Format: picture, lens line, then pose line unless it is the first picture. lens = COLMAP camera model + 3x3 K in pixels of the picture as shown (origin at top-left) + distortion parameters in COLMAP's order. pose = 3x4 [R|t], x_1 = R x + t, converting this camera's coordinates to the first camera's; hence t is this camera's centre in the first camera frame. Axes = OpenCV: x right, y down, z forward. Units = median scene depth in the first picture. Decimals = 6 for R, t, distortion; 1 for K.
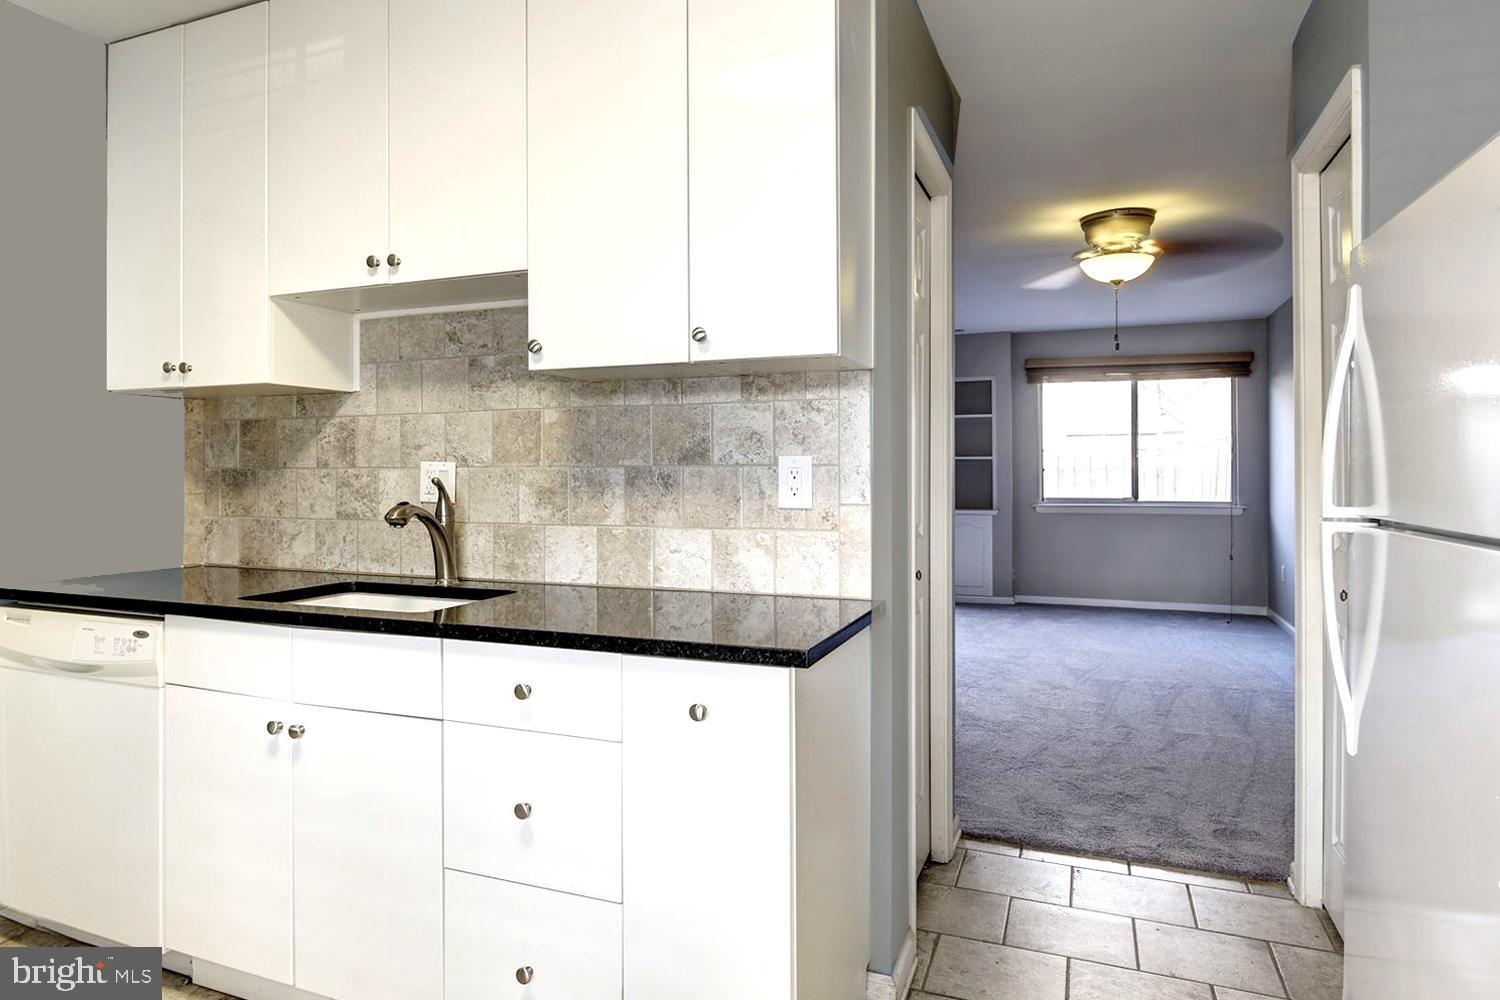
lens RADIAL K [[843.8, 0, 661.6], [0, 843.8, 468.1], [0, 0, 1]] dist [-0.008140, -0.000999]
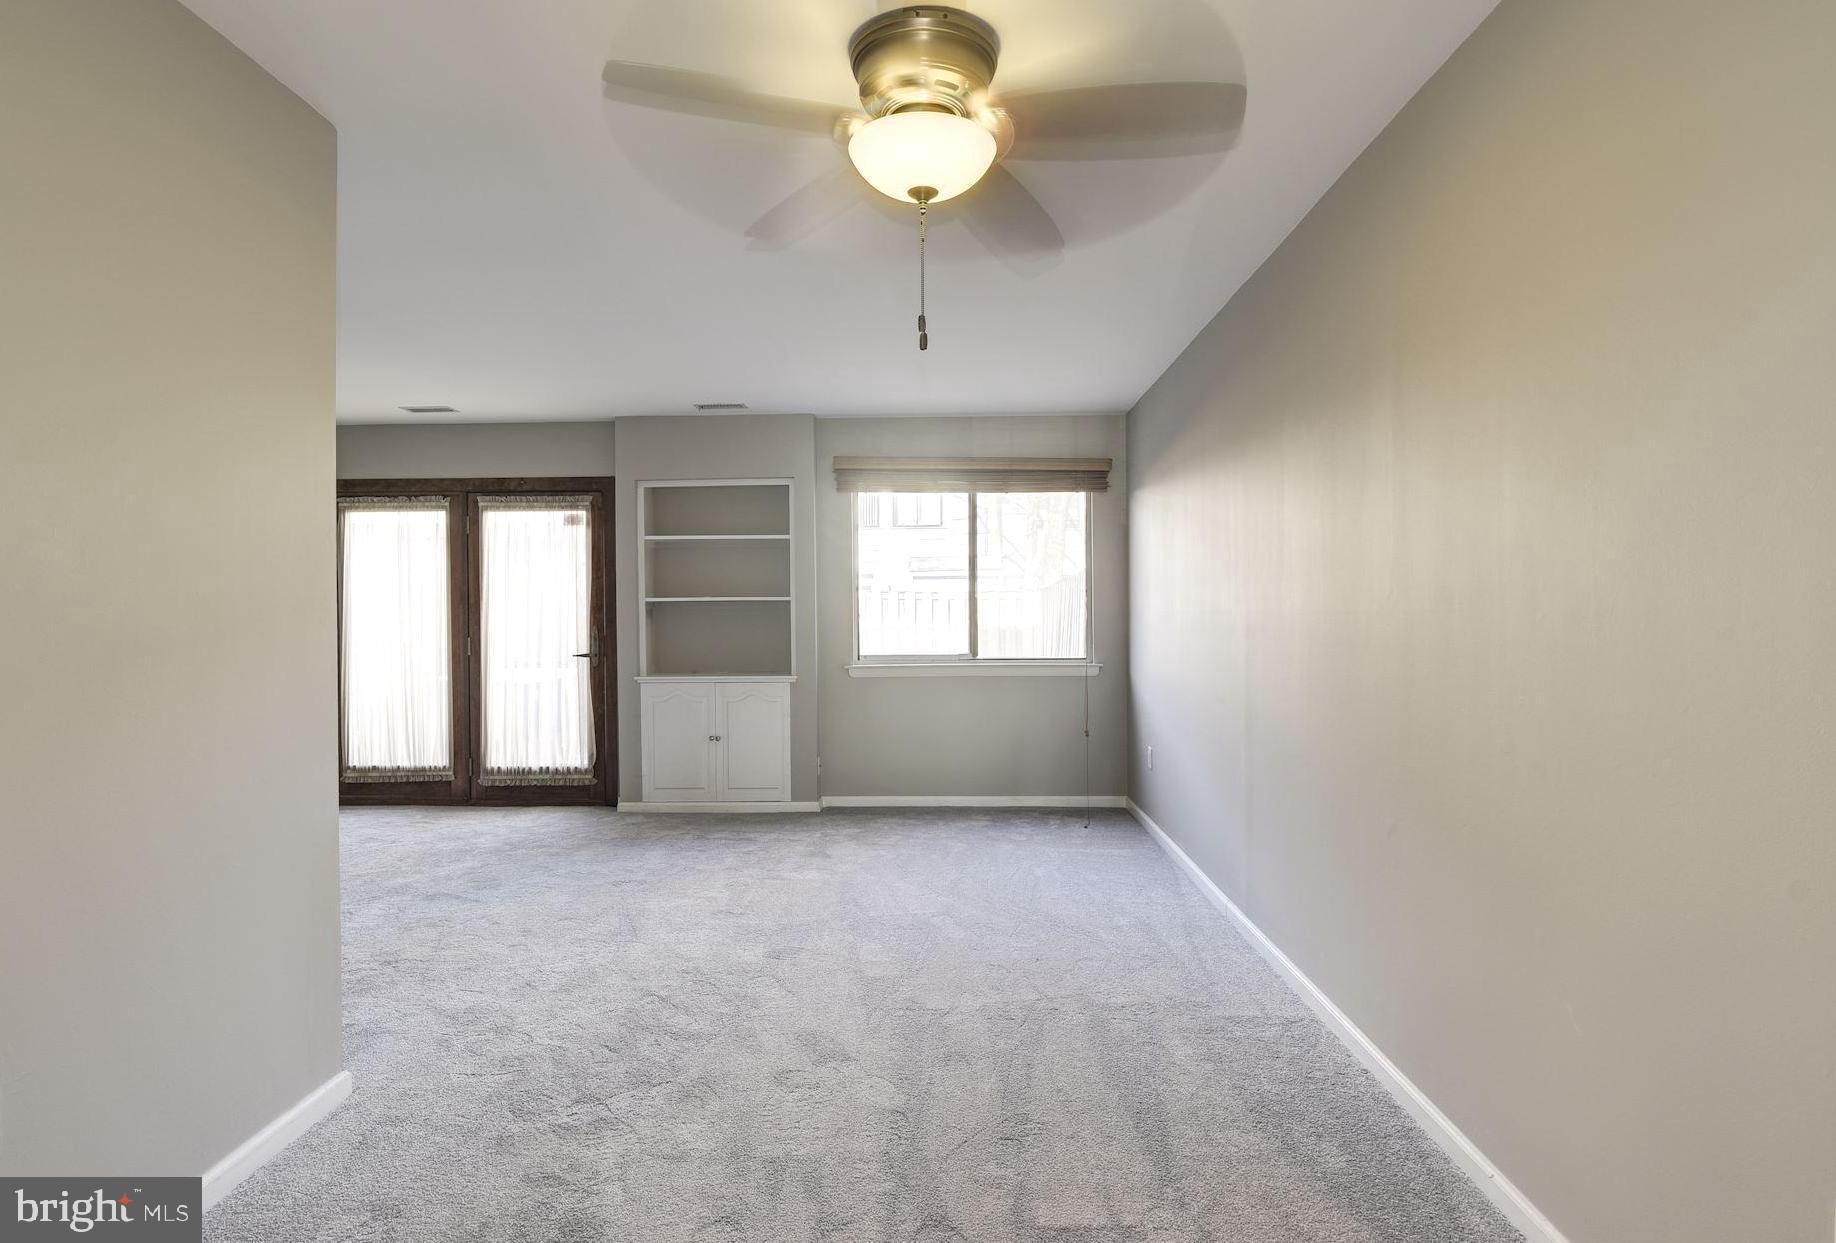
lens RADIAL K [[927.3, 0, 918.0], [0, 927.3, 621.5], [0, 0, 1]] dist [0.000280, 0.000003]
pose [[0.902422, -0.005849, 0.430814, 0.181578], [0.001674, 0.999948, 0.010069, -0.001012], [-0.430850, -0.008365, 0.902385, 0.309932]]
